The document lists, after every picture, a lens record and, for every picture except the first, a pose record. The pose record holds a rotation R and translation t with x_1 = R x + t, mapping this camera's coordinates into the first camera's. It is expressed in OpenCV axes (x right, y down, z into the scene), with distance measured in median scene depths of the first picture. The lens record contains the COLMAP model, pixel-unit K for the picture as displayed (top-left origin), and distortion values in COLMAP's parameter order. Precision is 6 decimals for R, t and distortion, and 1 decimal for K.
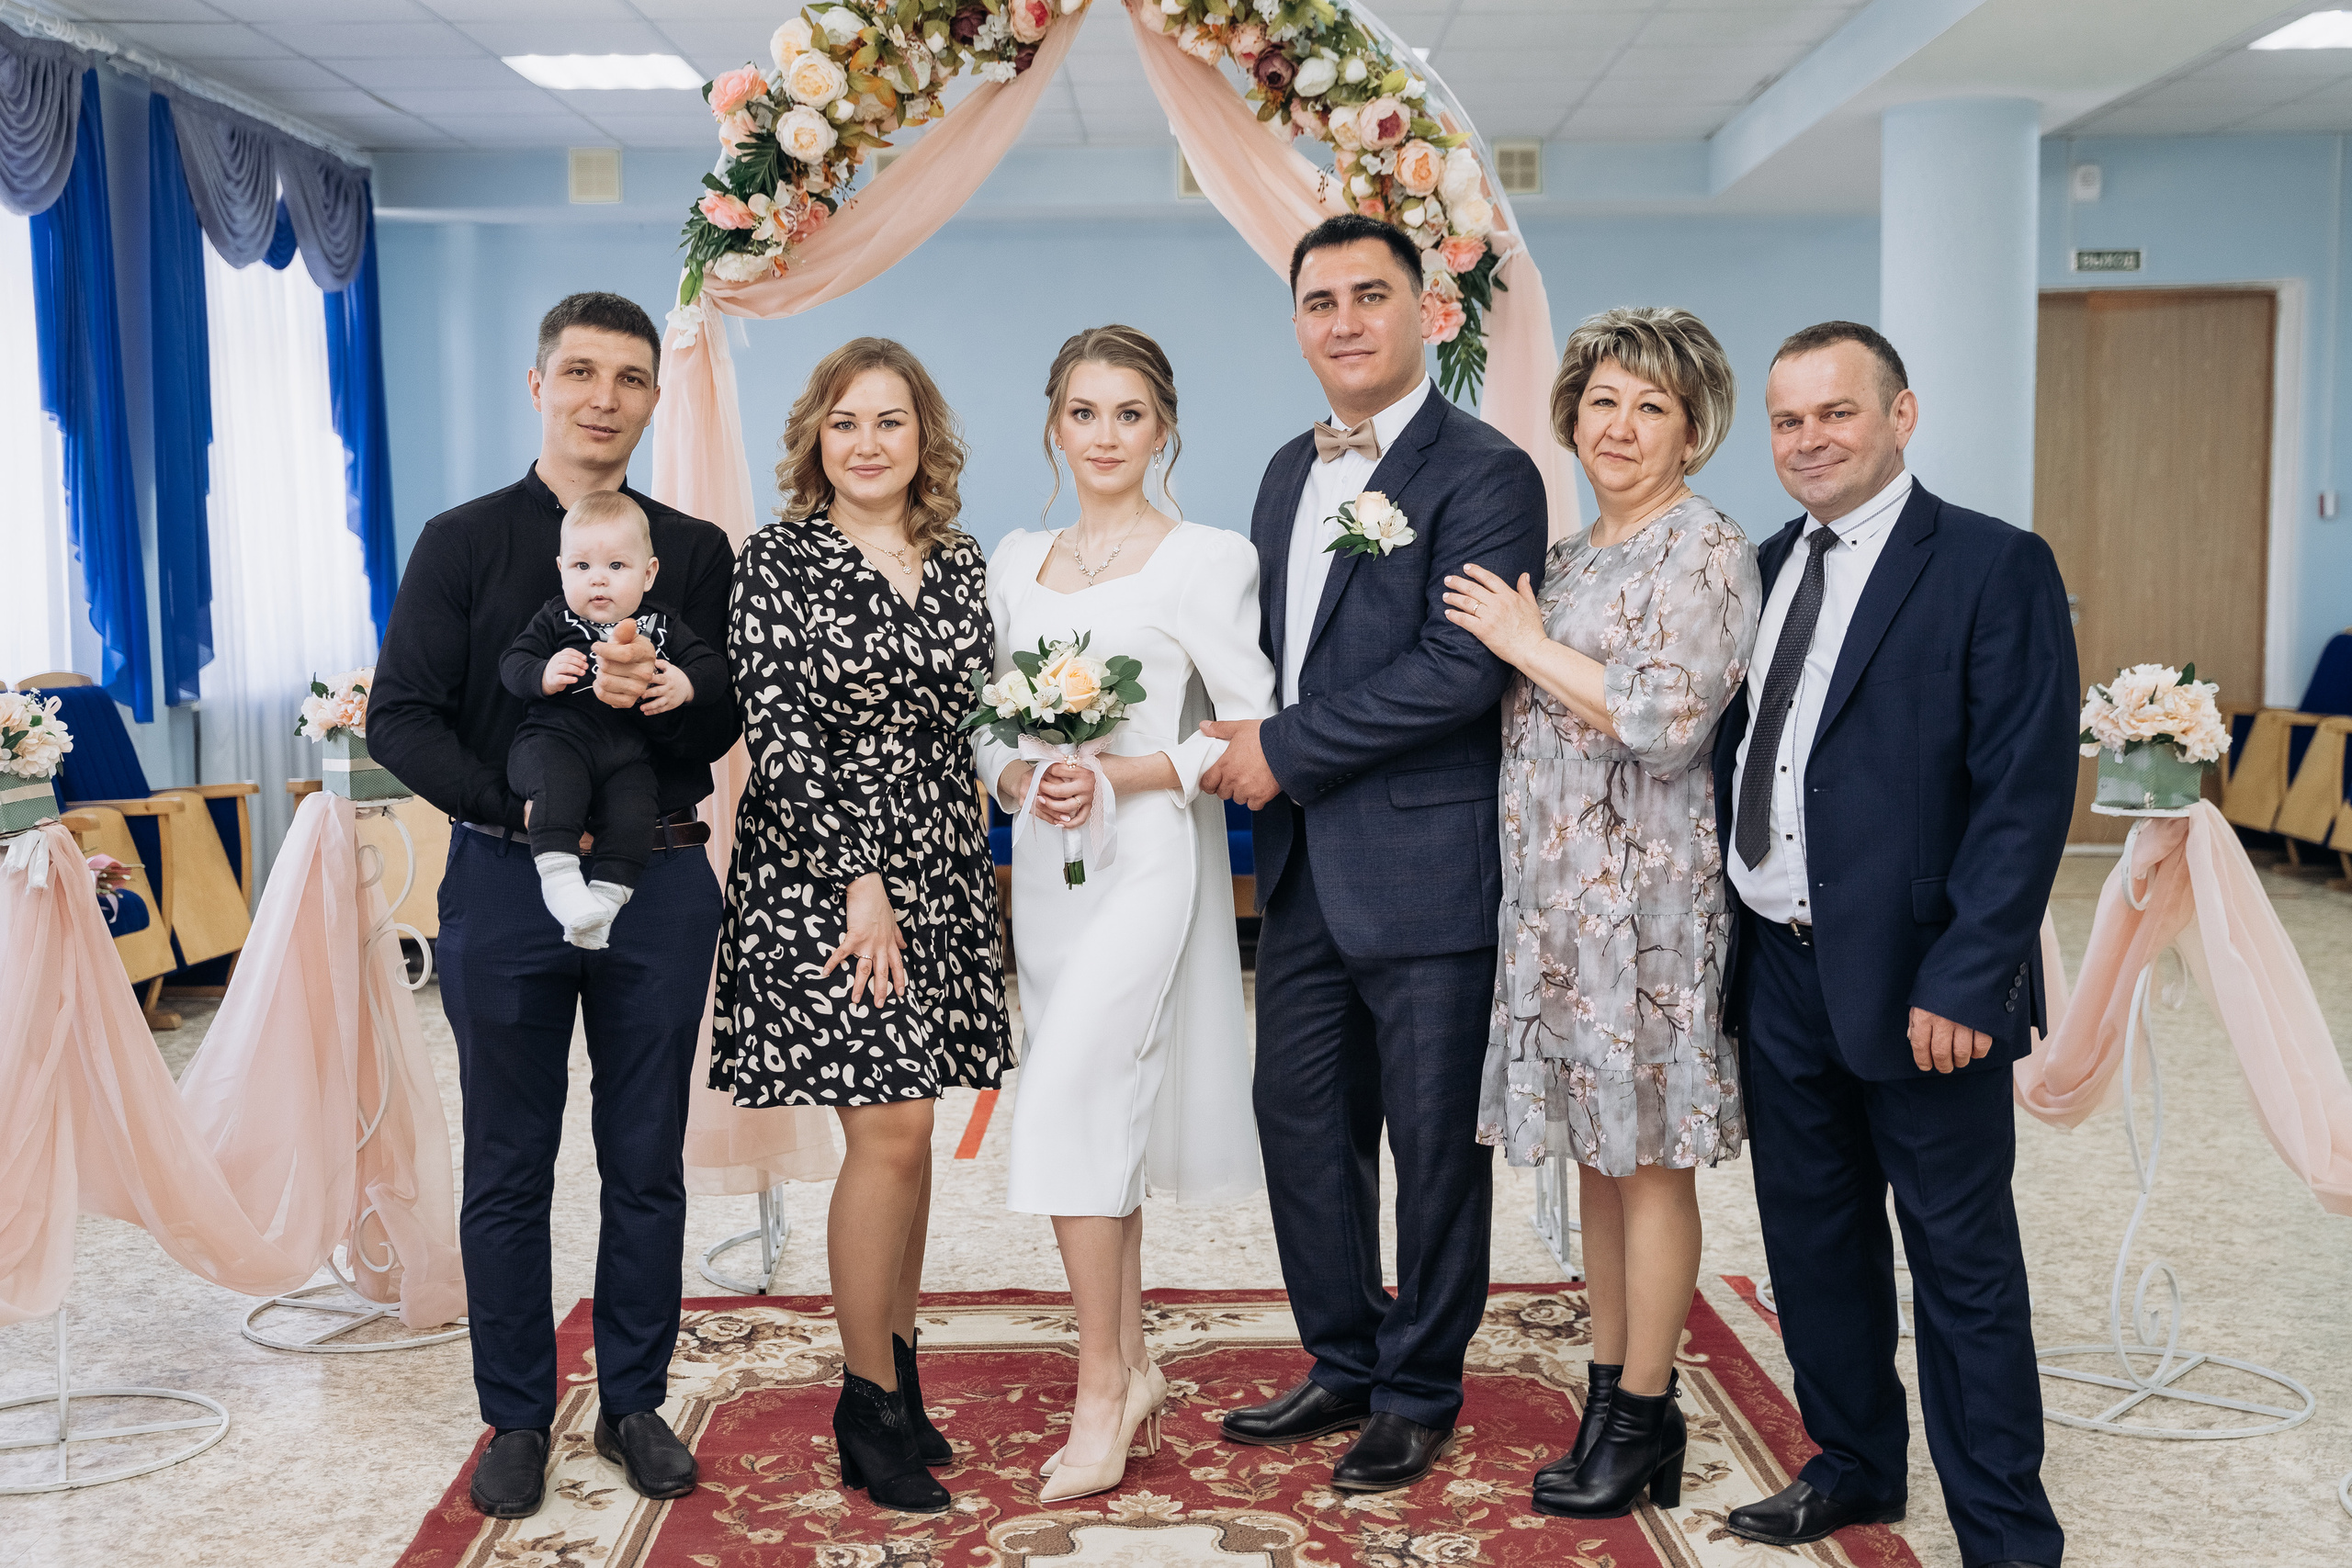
lens RADIAL K [[2829.2, 0, 1186.7], [0, 2829.2, 791.5], [0, 0, 1]] dist [0.042619, 0.000000]
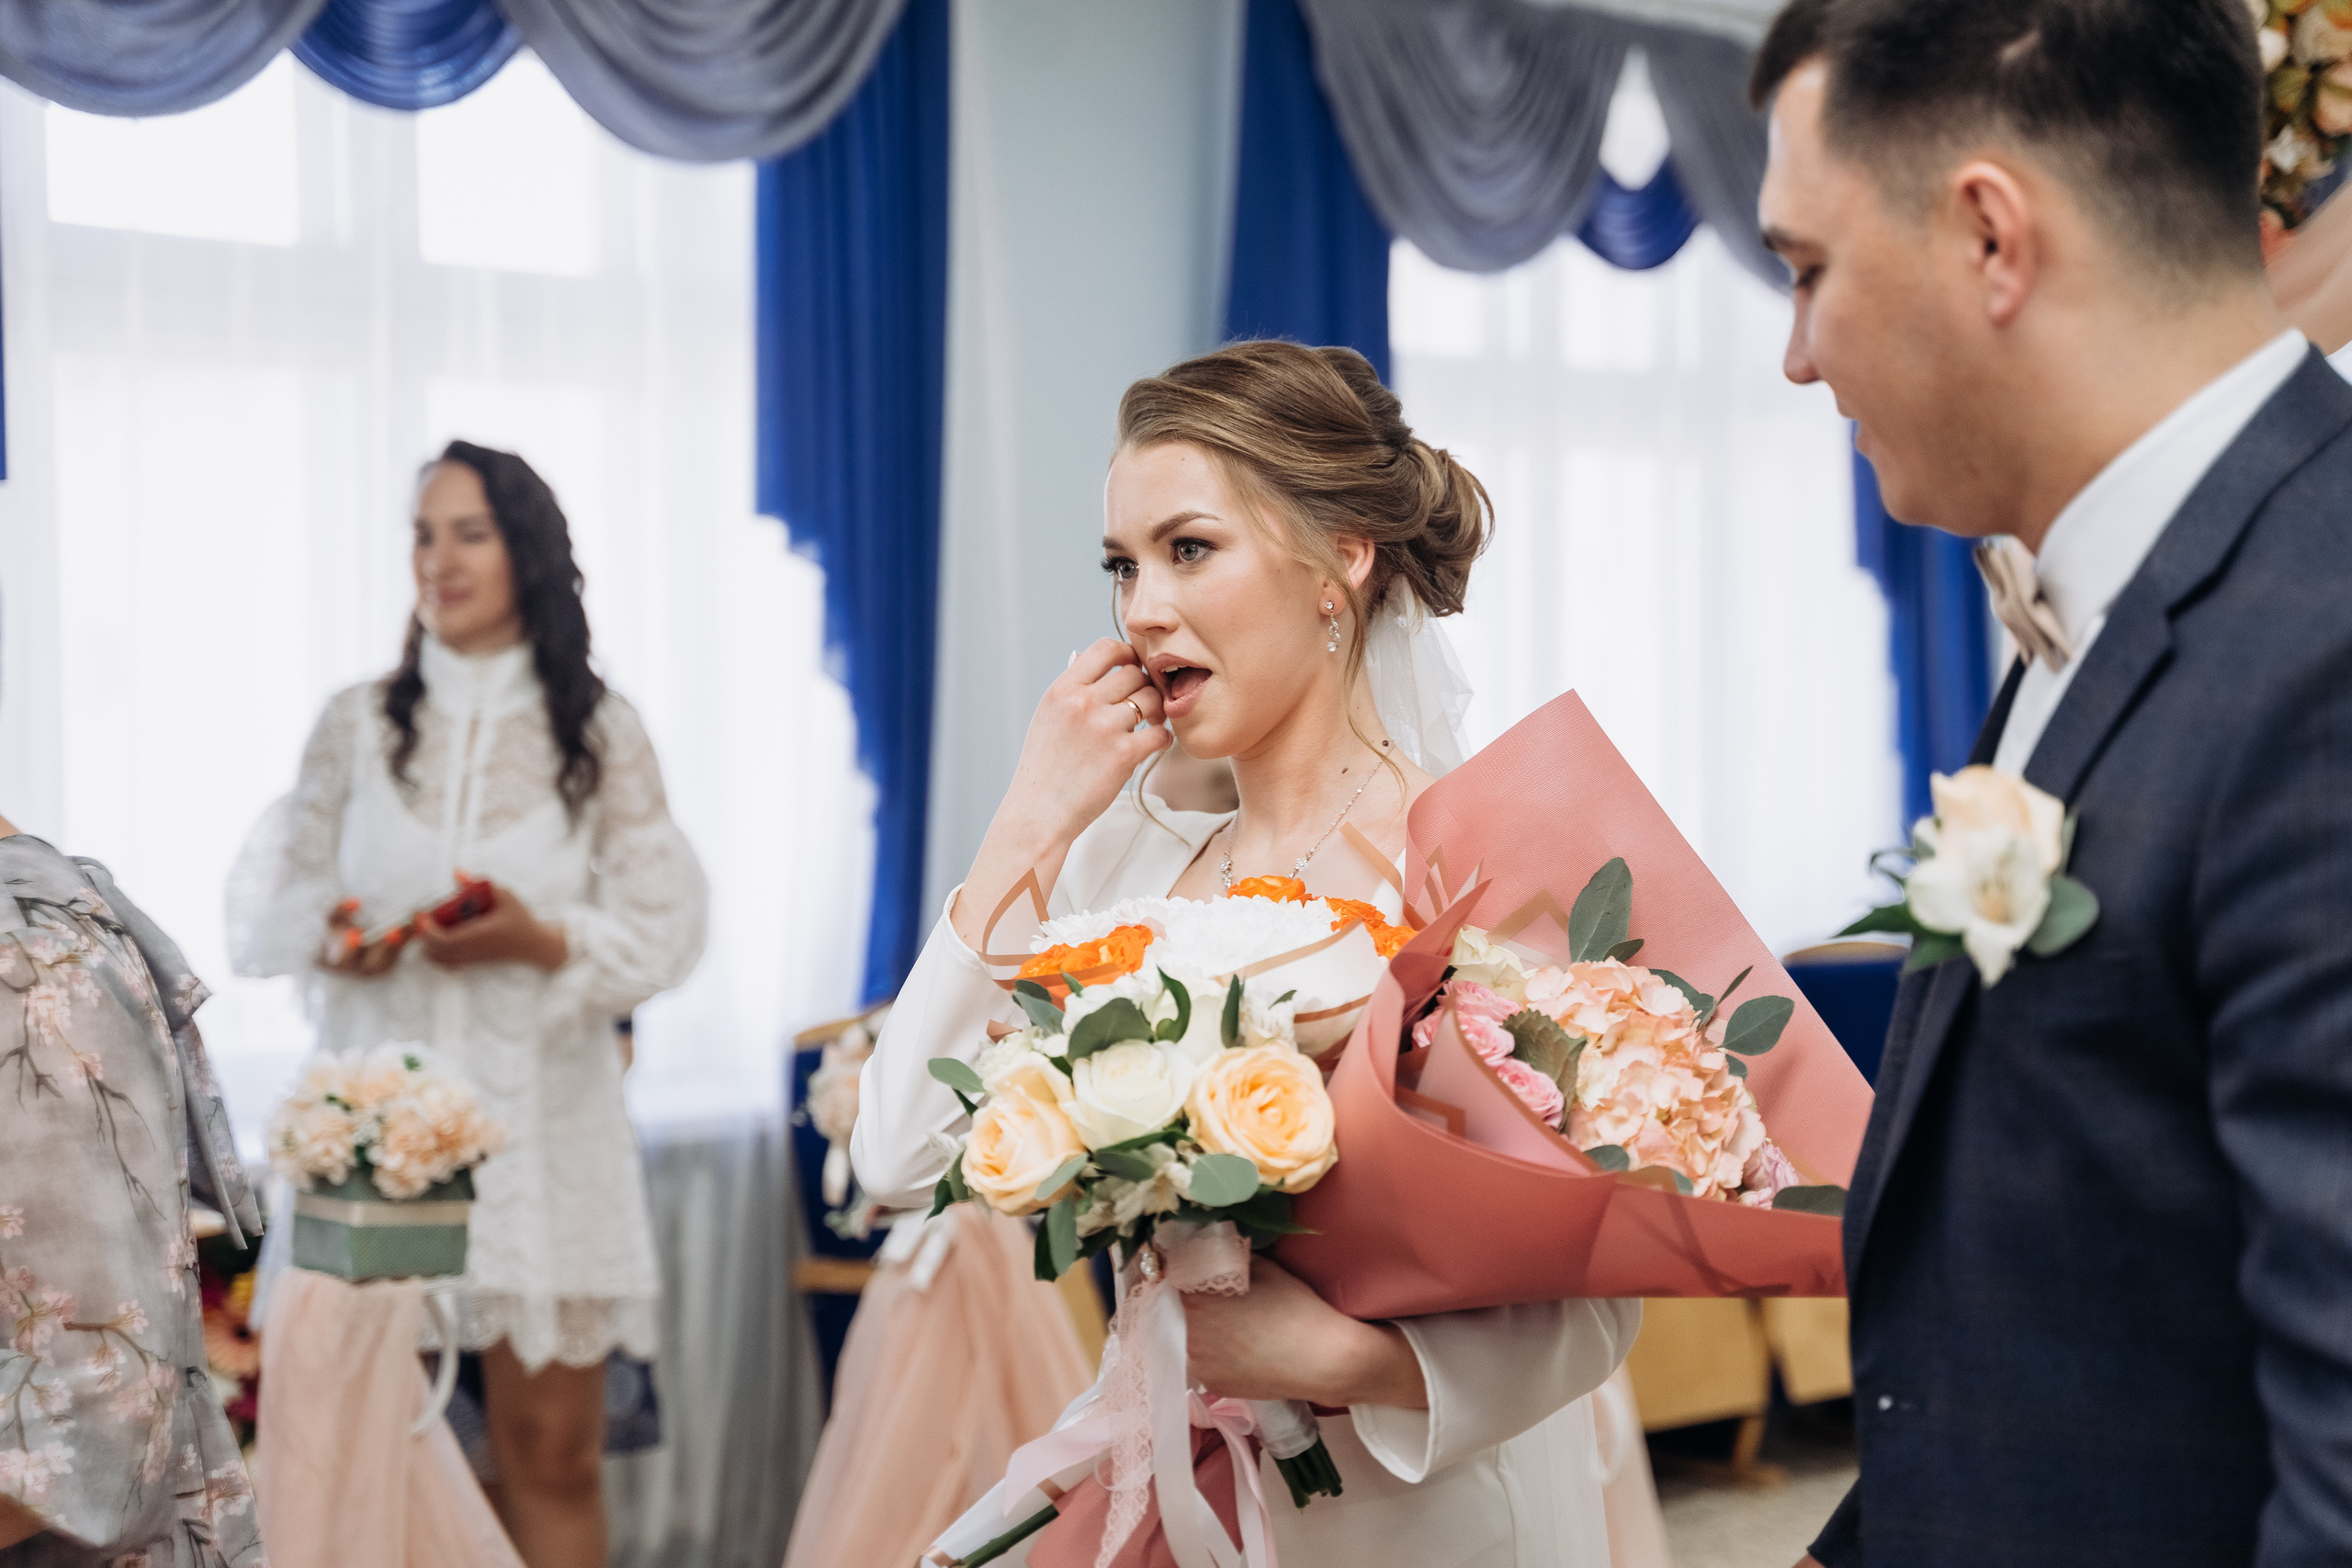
lens RADIAL K [[3833.5, 0, 1177.7], [0, 3833.5, 782.8], [0, 0, 1]] dist [0.210096, 0.000000]
pose [[0.718460, 0.004848, -0.695551, 0.261660], [-0.050616, 0.997689, -0.045330, -0.043836], [0.693724, 0.067773, 0.717045, 0.289293]]
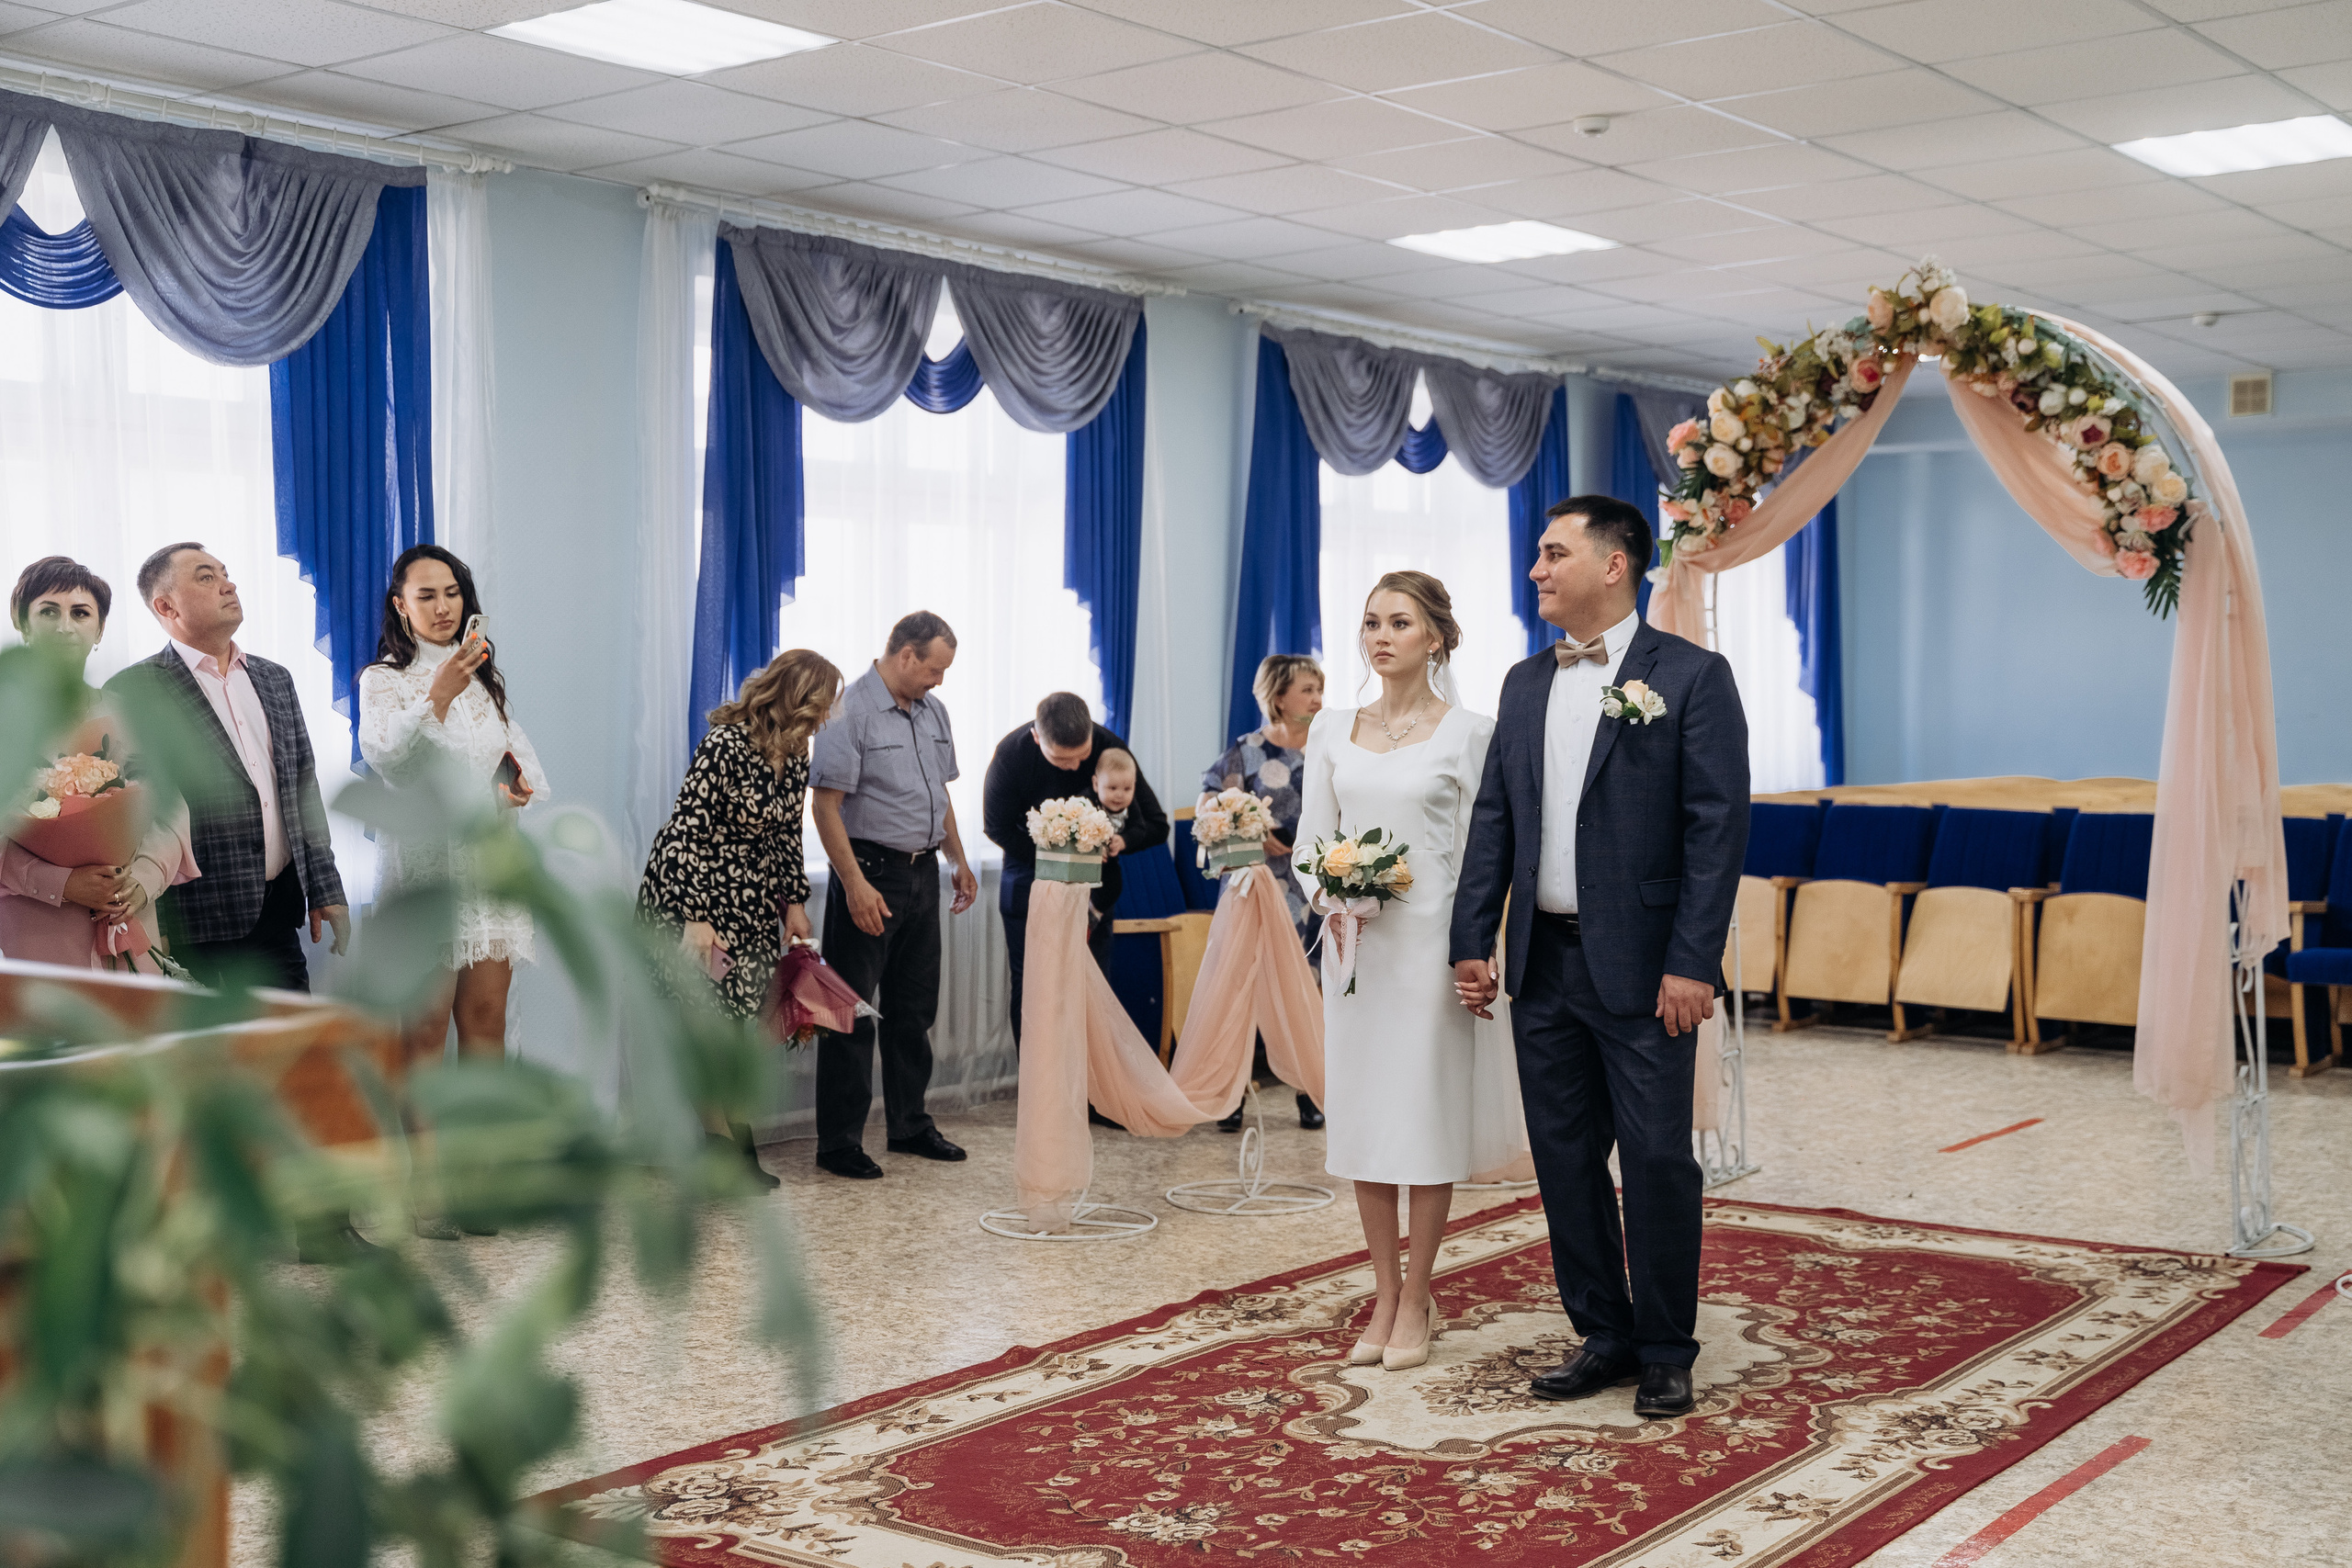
lens RADIAL K [[2706.8, 0, 1219.0], [0, 2706.8, 758.5], [0, 0, 1]] dist [0.031864, 0.000000]
pose [[0.796910, 0.020279, -0.603757, 0.551884], [-0.056472, 0.997561, -0.041032, 0.013721], [0.601452, 0.066794, 0.796112, -0.363945]]
